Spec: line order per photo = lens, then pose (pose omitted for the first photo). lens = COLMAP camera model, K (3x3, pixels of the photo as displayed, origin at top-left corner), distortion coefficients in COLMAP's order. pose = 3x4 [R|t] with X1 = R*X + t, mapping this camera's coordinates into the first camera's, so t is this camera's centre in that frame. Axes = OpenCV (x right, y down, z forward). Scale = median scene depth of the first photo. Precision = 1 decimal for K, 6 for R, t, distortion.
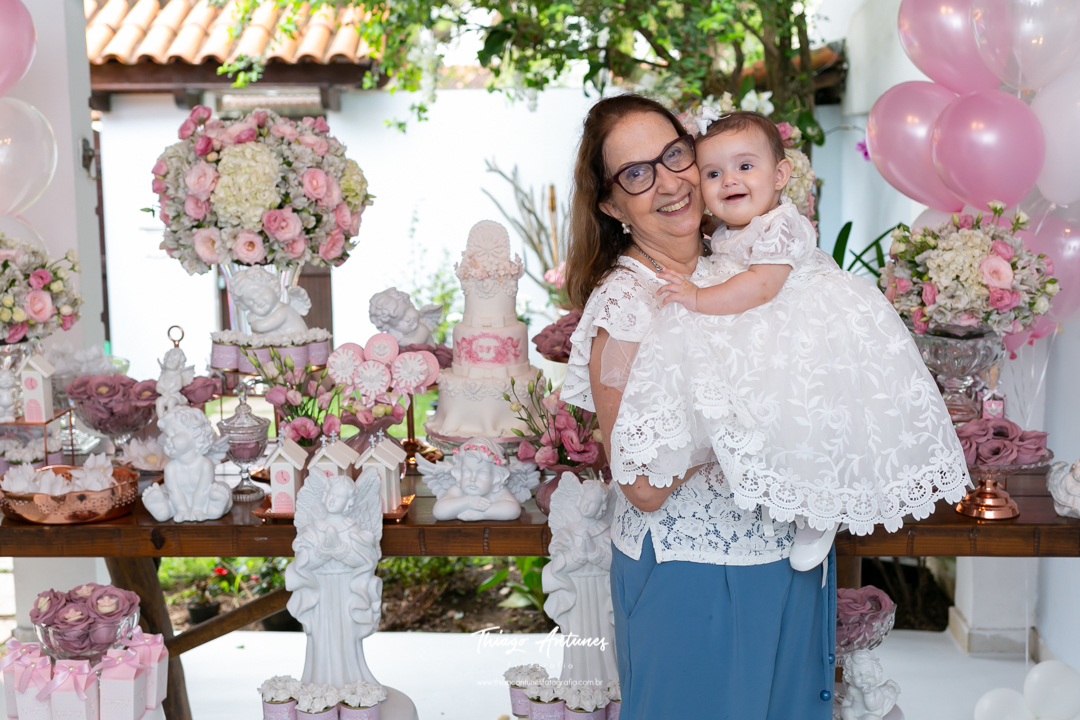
lens RADIAL K [[1399.3, 0, 541.2], [0, 1399.3, 292.0], [0, 0, 1]] dist [0.005859, 0.016074]
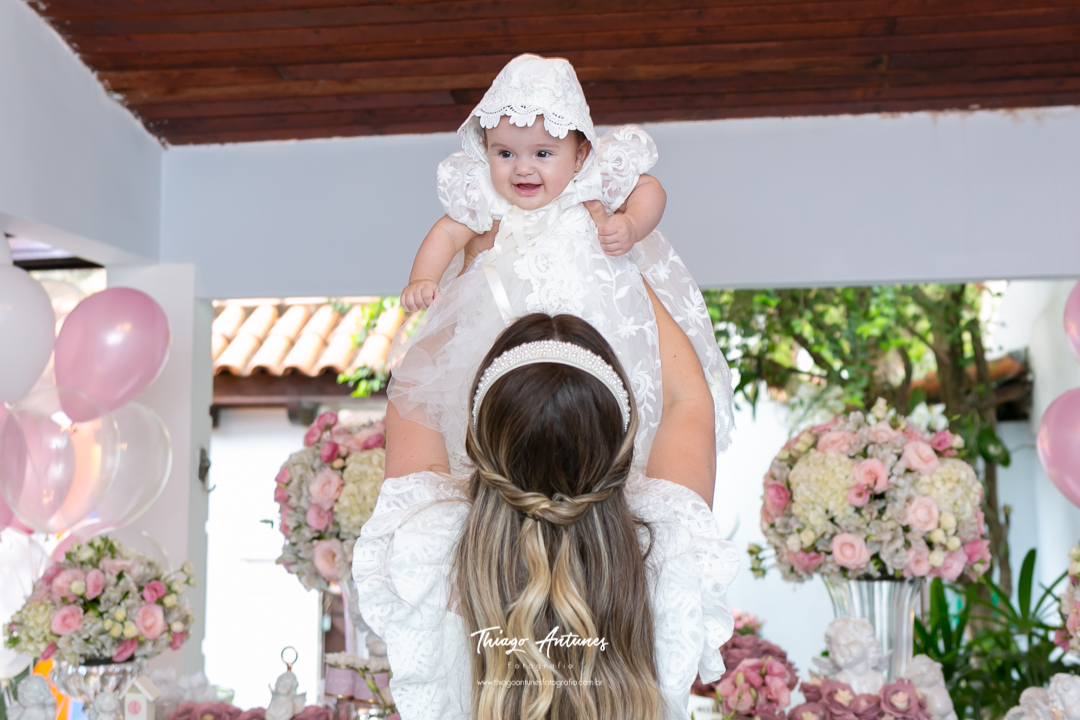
lens RADIAL K [[1601.0, 0, 535.9], [0, 1601.0, 155.9], [0, 0, 1]] dist [0.013234, -0.047363]
pose [[0.995325, -0.011730, -0.095869, 0.007999], [-0.017181, 0.955265, -0.295251, 0.024005], [0.095044, 0.295517, 0.950598, -0.094168]]
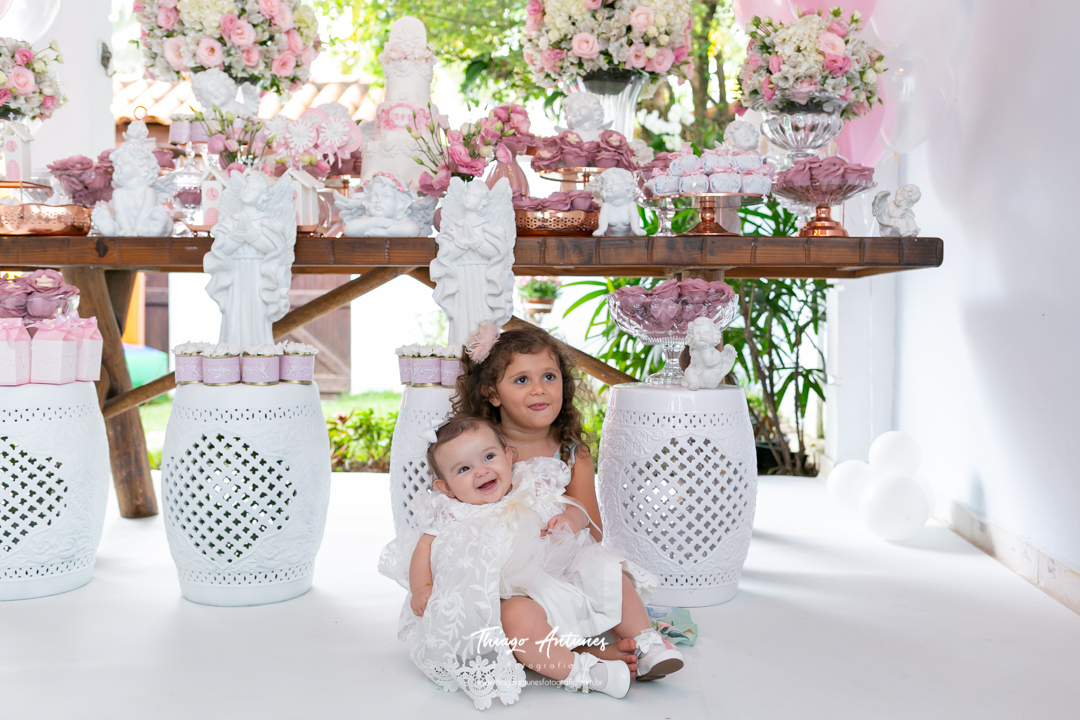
lens RADIAL K [[1100.3, 0, 564.8], [0, 1100.3, 331.1], [0, 0, 1]] dist [0.013513, -0.014516]
pose [[0.999754, 0.019407, 0.010771, 0.086218], [-0.018370, 0.995841, -0.089242, 0.282629], [-0.012458, 0.089022, 0.995952, 0.091279]]
